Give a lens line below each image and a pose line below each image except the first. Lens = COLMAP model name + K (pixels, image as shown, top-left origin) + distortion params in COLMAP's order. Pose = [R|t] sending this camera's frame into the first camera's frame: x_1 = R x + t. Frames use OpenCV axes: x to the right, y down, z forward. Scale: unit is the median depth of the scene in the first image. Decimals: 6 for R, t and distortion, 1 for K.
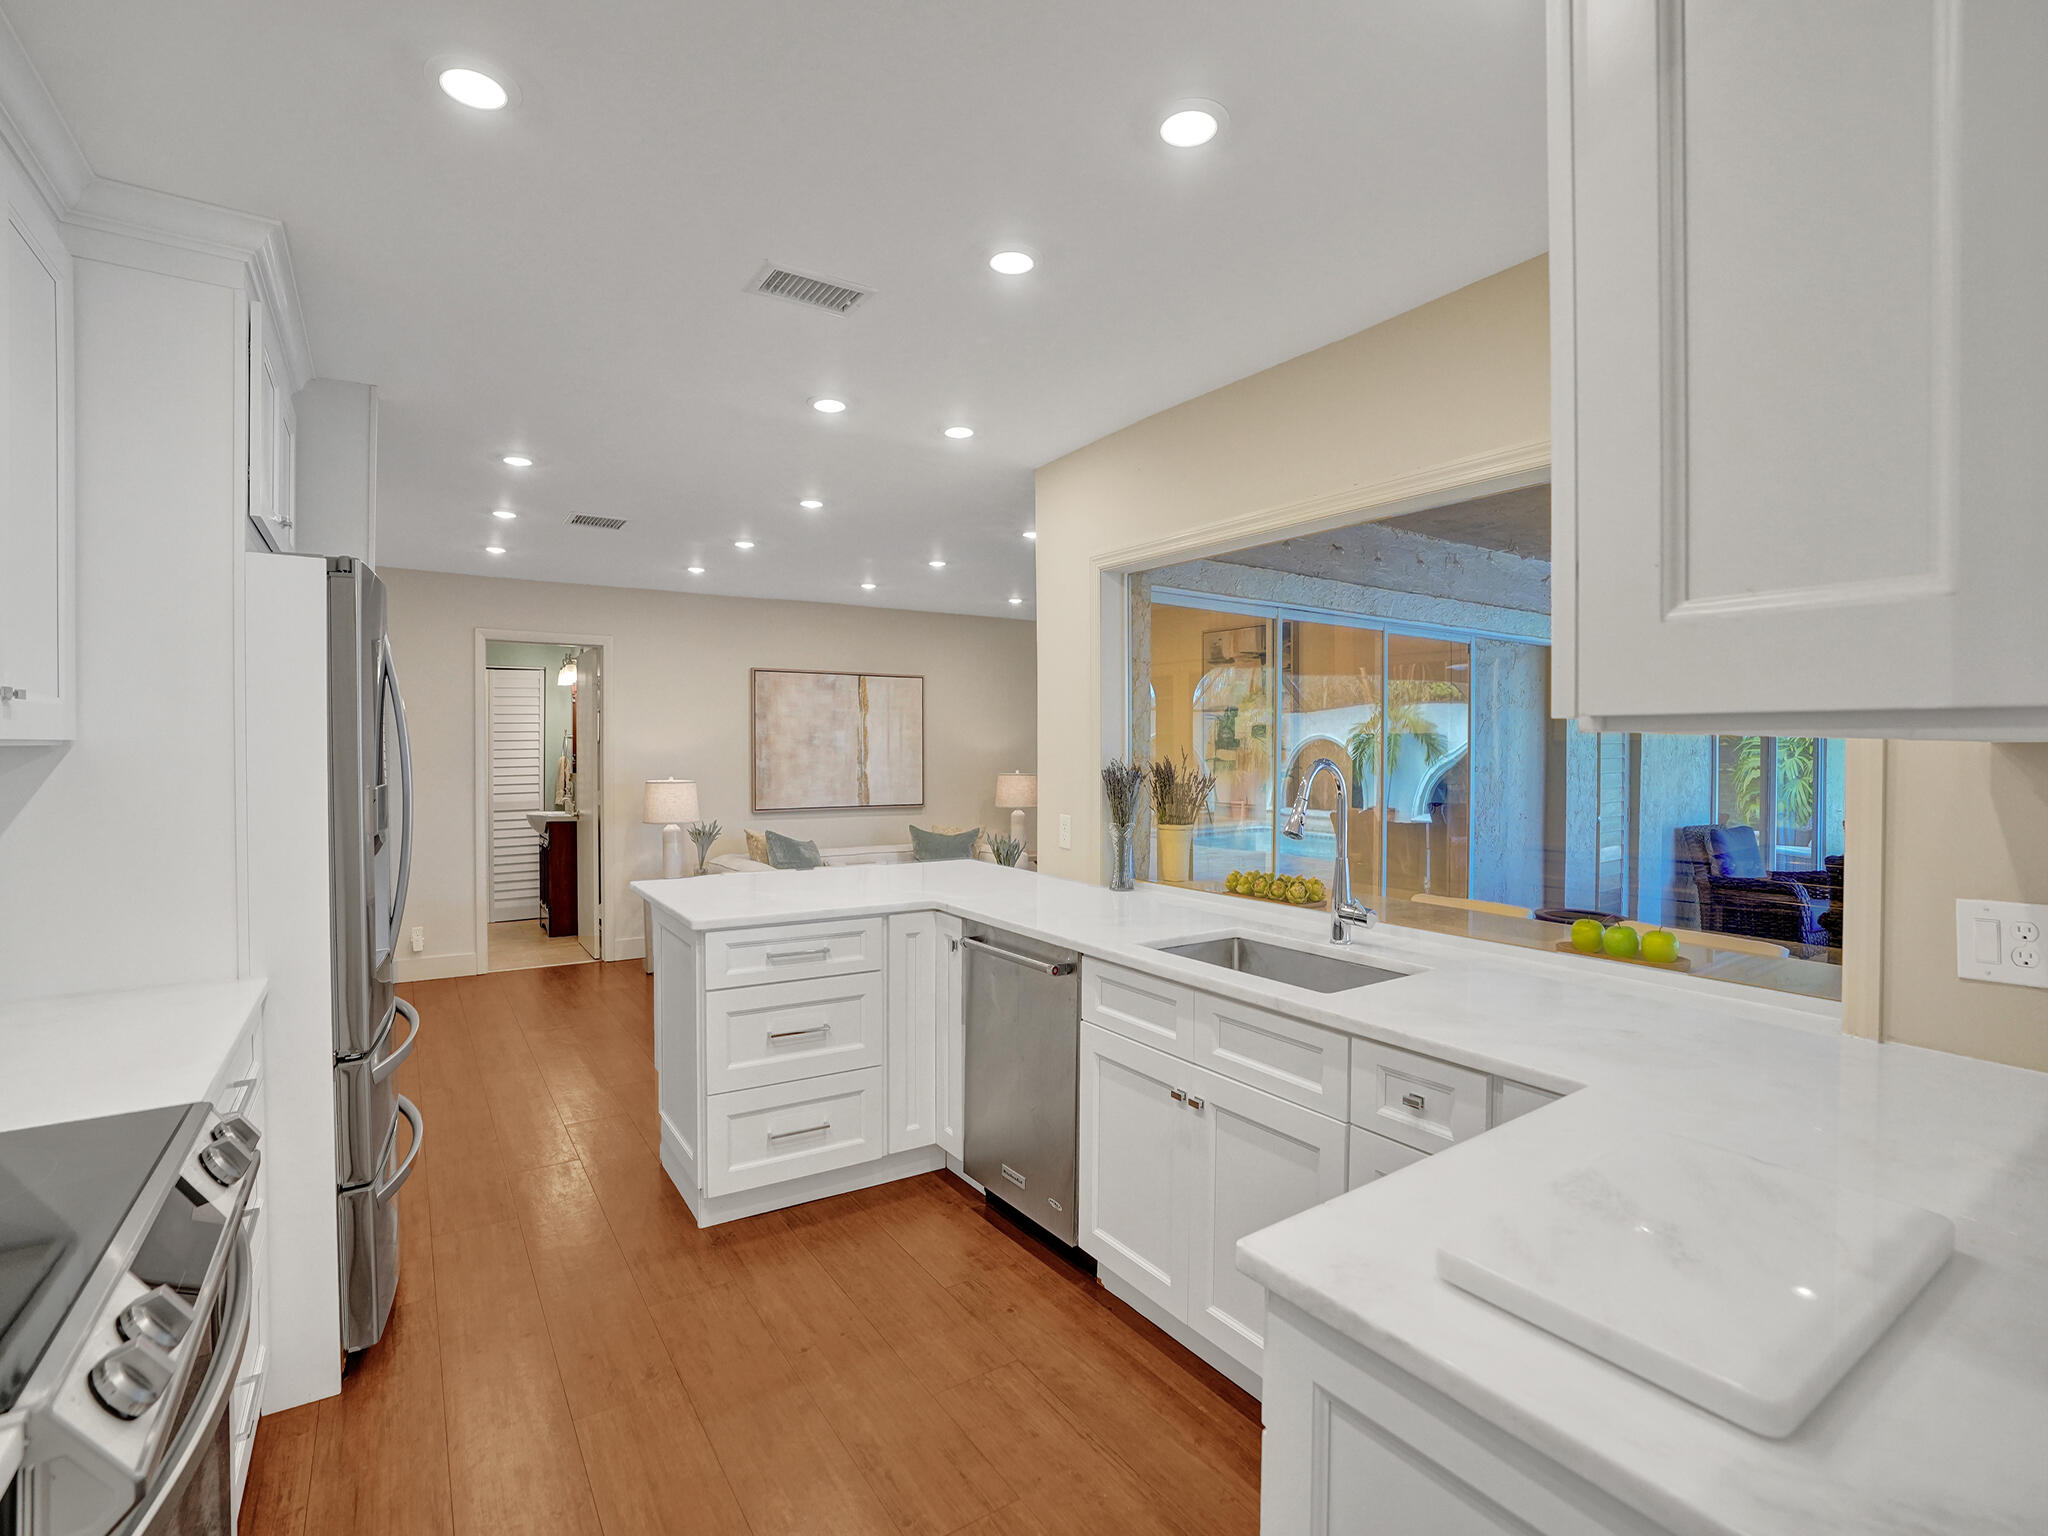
lens RADIAL K [[950.1, 0, 1027.1], [0, 950.1, 763.0], [0, 0, 1]] dist [-0.056849, 0.020978]
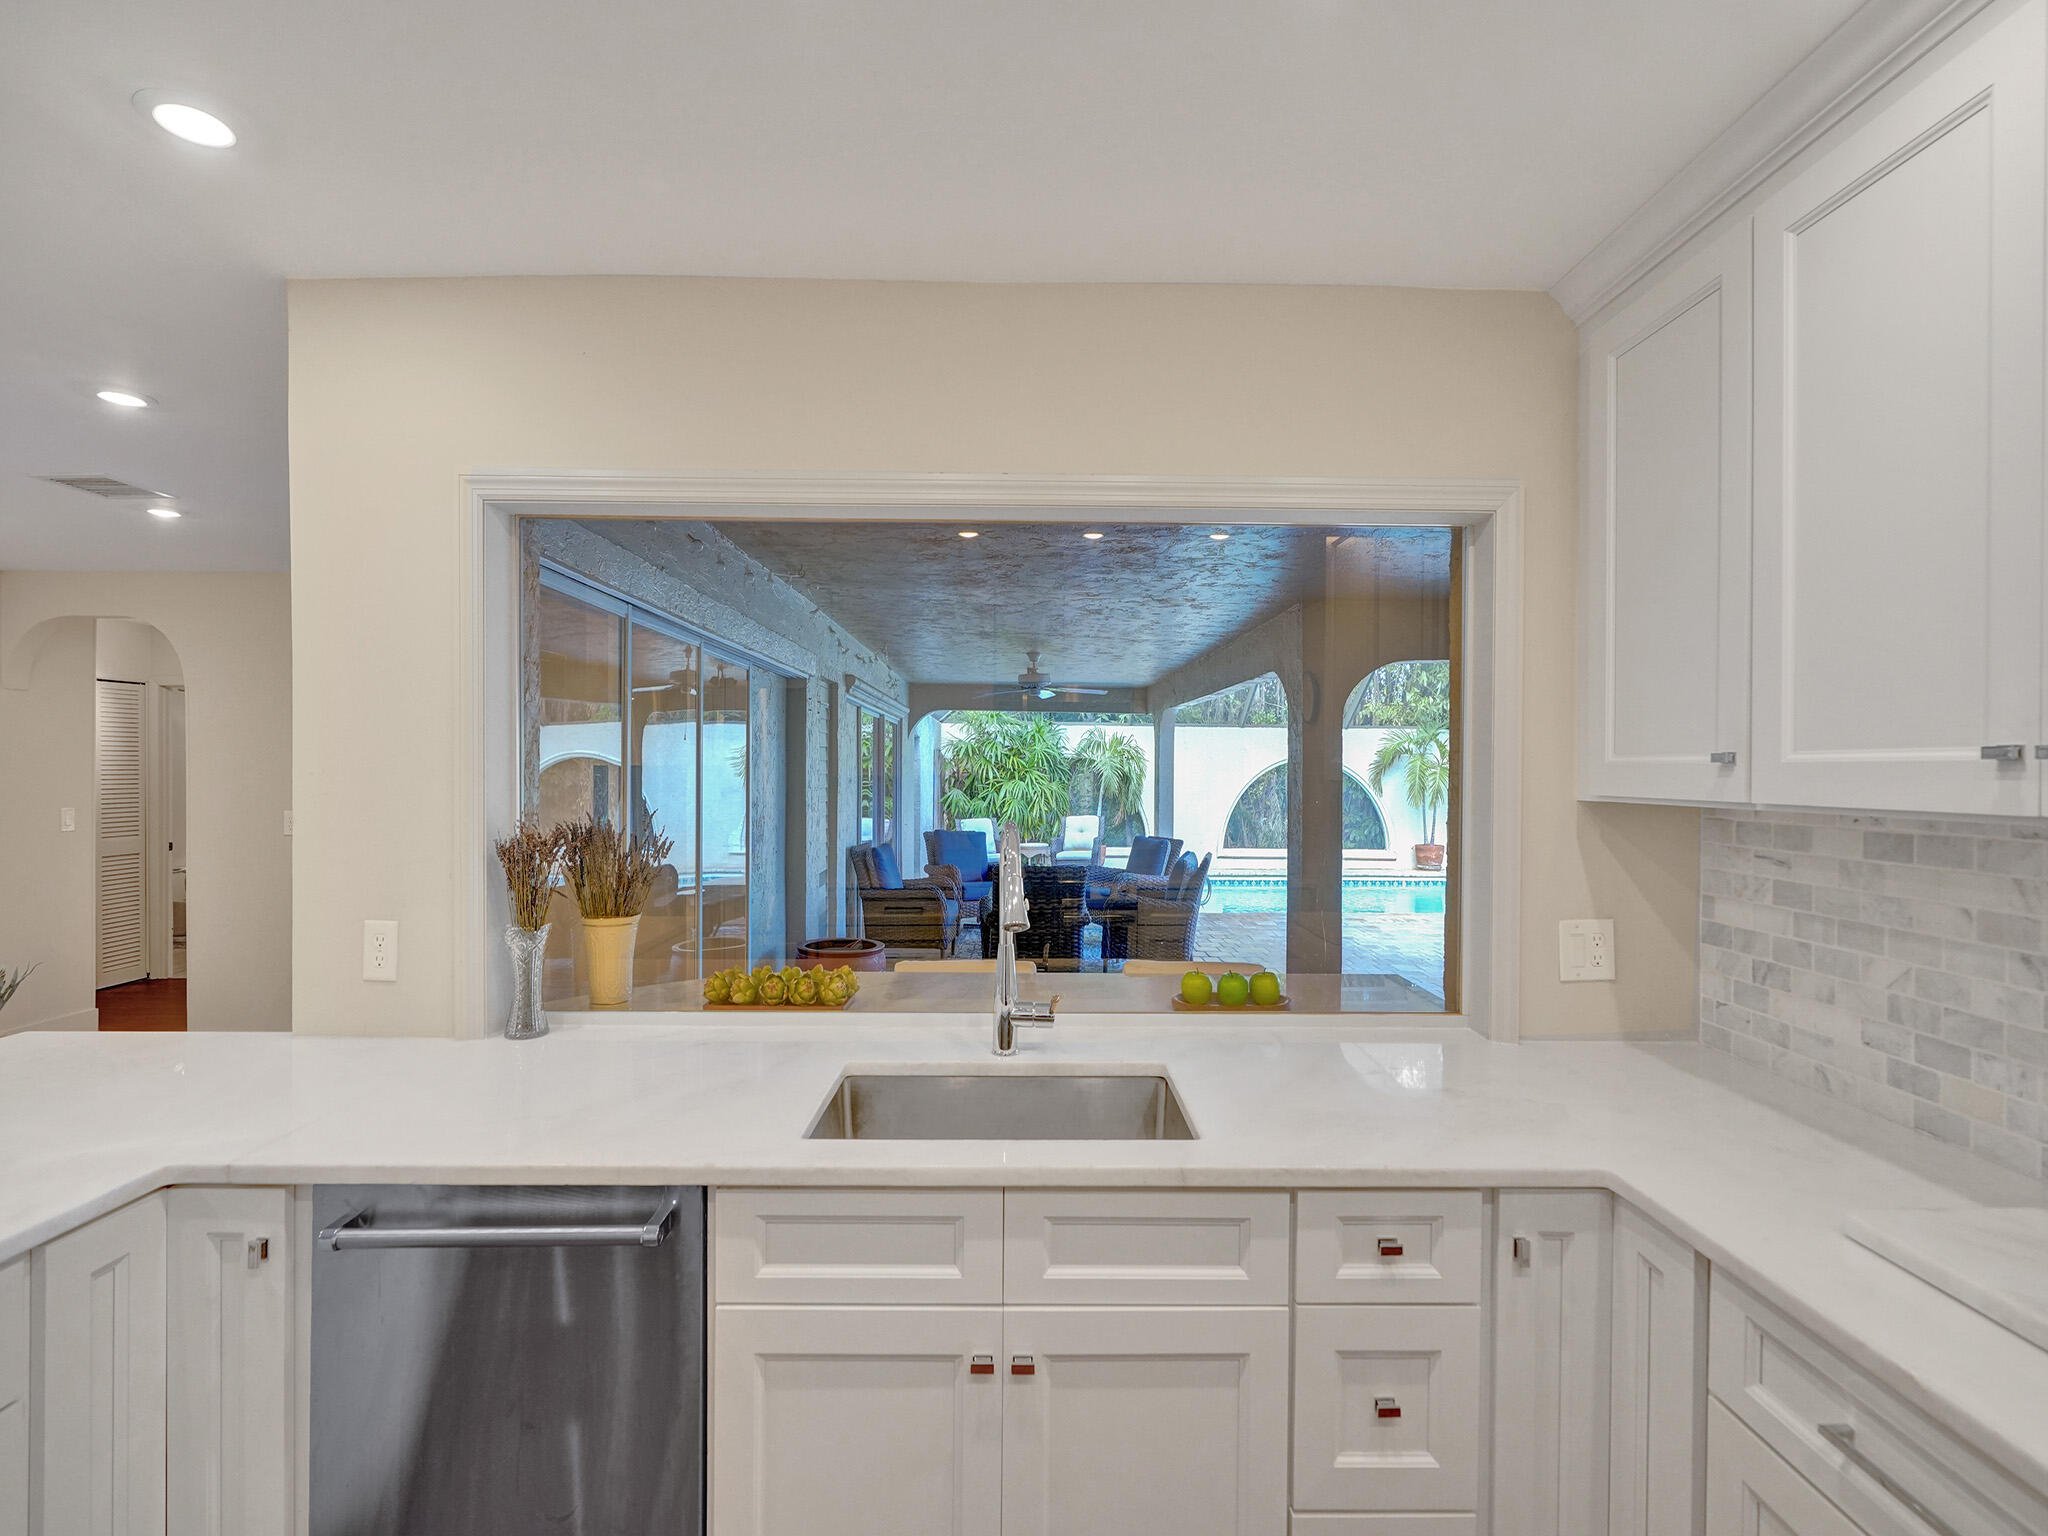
lens RADIAL K [[935.2, 0, 1021.7], [0, 935.2, 774.2], [0, 0, 1]] dist [-0.000660, -0.000252]
pose [[0.552182, -0.006088, 0.833701, -0.233314], [0.011772, 0.999931, -0.000495, -0.030051], [-0.833640, 0.010088, 0.552215, 0.422686]]
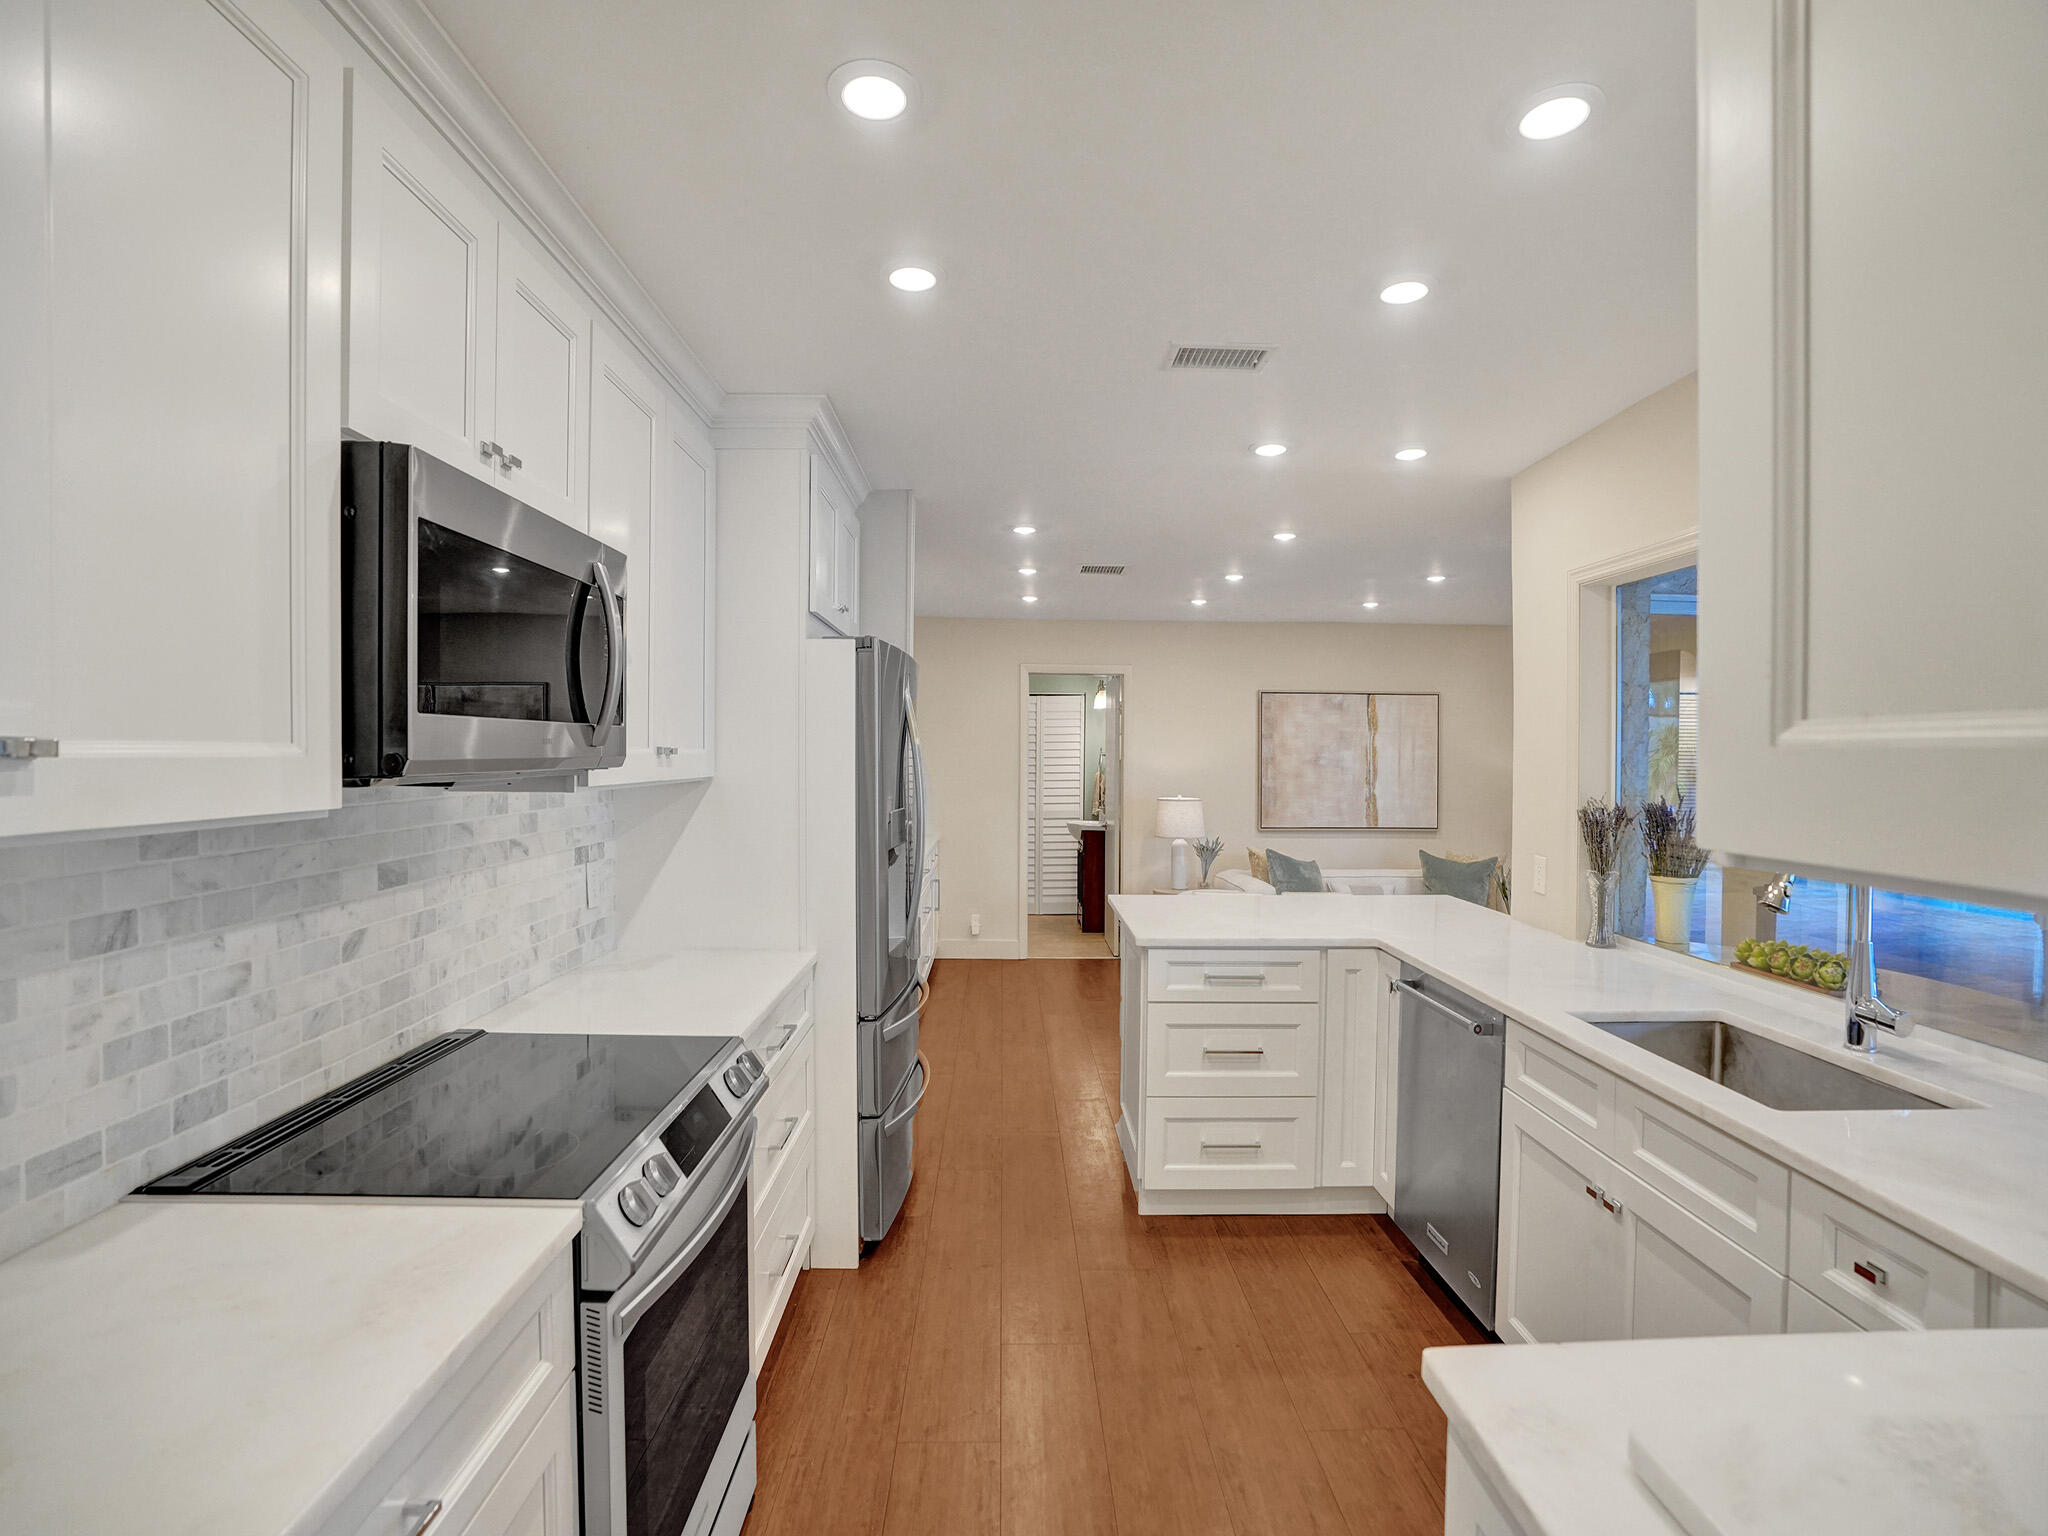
lens RADIAL K [[949.9, 0, 1041.8], [0, 949.9, 774.1], [0, 0, 1]] dist [-0.067008, 0.029799]
pose [[0.850541, 0.014726, -0.525703, 0.114290], [-0.013958, 0.999888, 0.005426, -0.024702], [0.525724, 0.002723, 0.850651, -0.005611]]
